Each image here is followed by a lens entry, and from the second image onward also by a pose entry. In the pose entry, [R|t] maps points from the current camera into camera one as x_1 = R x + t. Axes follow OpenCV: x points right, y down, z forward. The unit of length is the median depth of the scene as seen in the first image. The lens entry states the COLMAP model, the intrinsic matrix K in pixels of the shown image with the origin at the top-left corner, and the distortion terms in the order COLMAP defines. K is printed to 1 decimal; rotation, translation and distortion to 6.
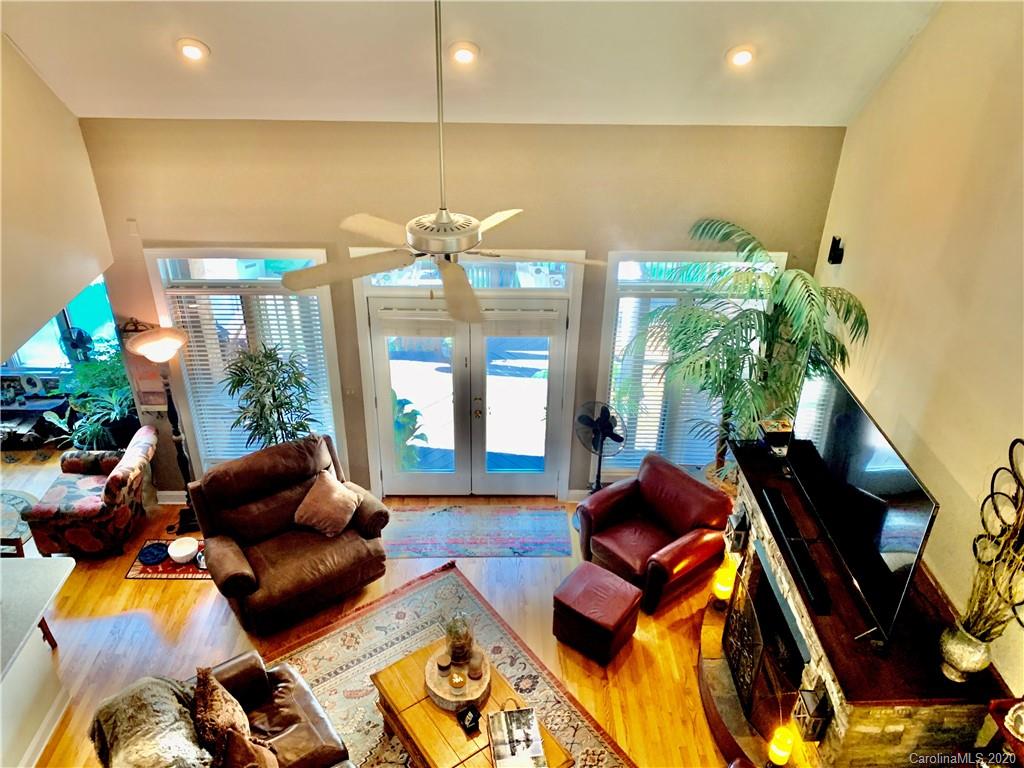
lens RADIAL K [[789.4, 0, 512.0], [0, 789.4, 384.0], [0, 0, 1]] dist [0.059826, -0.084609]
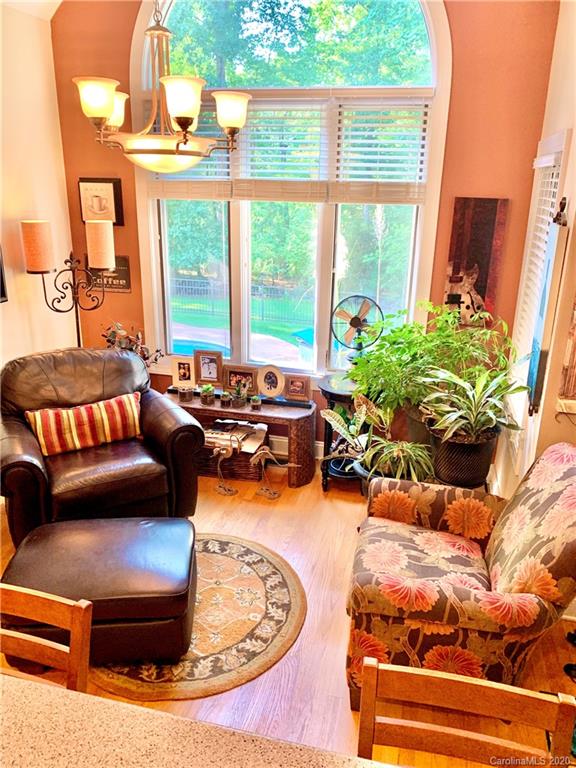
lens RADIAL K [[592.1, 0, 288.0], [0, 592.1, 384.0], [0, 0, 1]] dist [0.059826, -0.084609]
pose [[0.966305, 0.084637, -0.243088, -0.474725], [-0.133111, 0.972623, -0.190490, 0.097094], [0.220310, 0.216429, 0.951116, 0.536206]]
